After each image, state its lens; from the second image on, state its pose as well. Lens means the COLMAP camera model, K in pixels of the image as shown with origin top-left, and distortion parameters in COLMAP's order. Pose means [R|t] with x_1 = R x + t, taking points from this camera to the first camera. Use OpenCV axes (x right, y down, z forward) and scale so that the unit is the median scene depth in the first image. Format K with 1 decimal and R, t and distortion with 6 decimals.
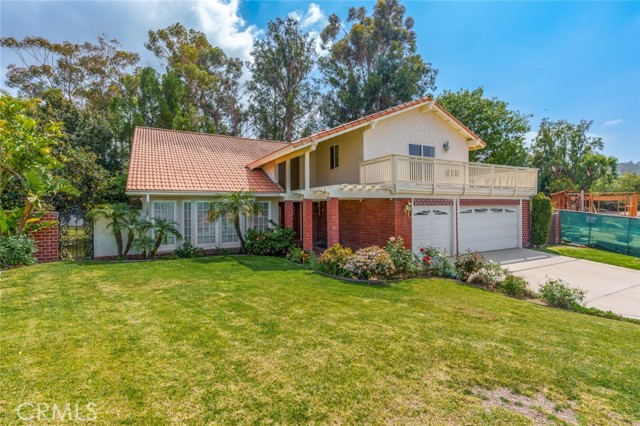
lens RADIAL K [[308.9, 0, 320.6], [0, 308.9, 207.0], [0, 0, 1]] dist [-0.001198, 0.000272]
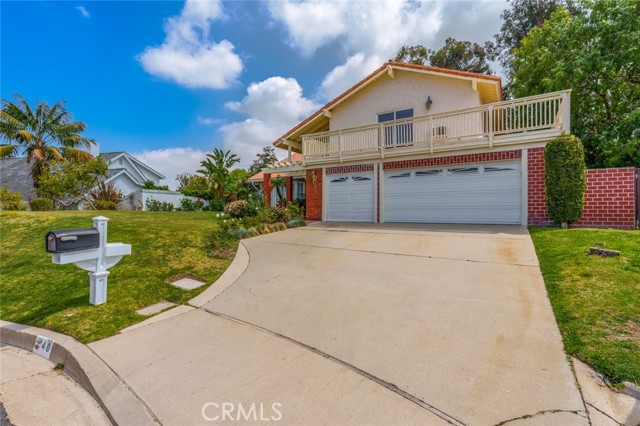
lens RADIAL K [[308.9, 0, 320.6], [0, 308.9, 207.0], [0, 0, 1]] dist [-0.001198, 0.000272]
pose [[0.462838, -0.005255, -0.886427, 1.037183], [0.002120, 0.999986, -0.004821, 0.098600], [0.886440, 0.000352, 0.462843, 0.338004]]
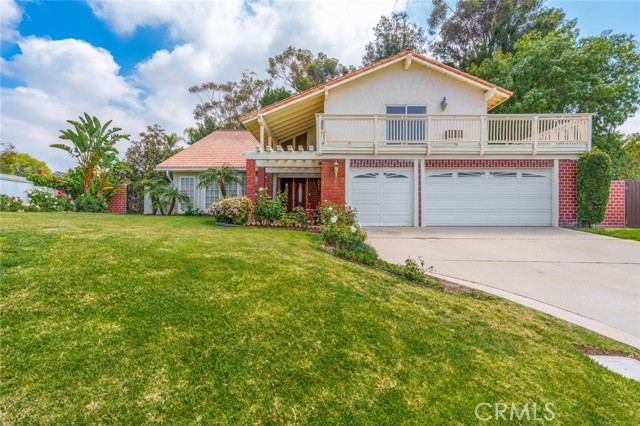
lens RADIAL K [[294.9, 0, 322.5], [0, 294.9, 212.0], [0, 0, 1]] dist [-0.003693, 0.000266]
pose [[0.870268, 0.009497, -0.492487, 0.522399], [-0.006482, 0.999948, 0.007828, 0.098245], [0.492535, -0.003620, 0.870285, 0.134509]]
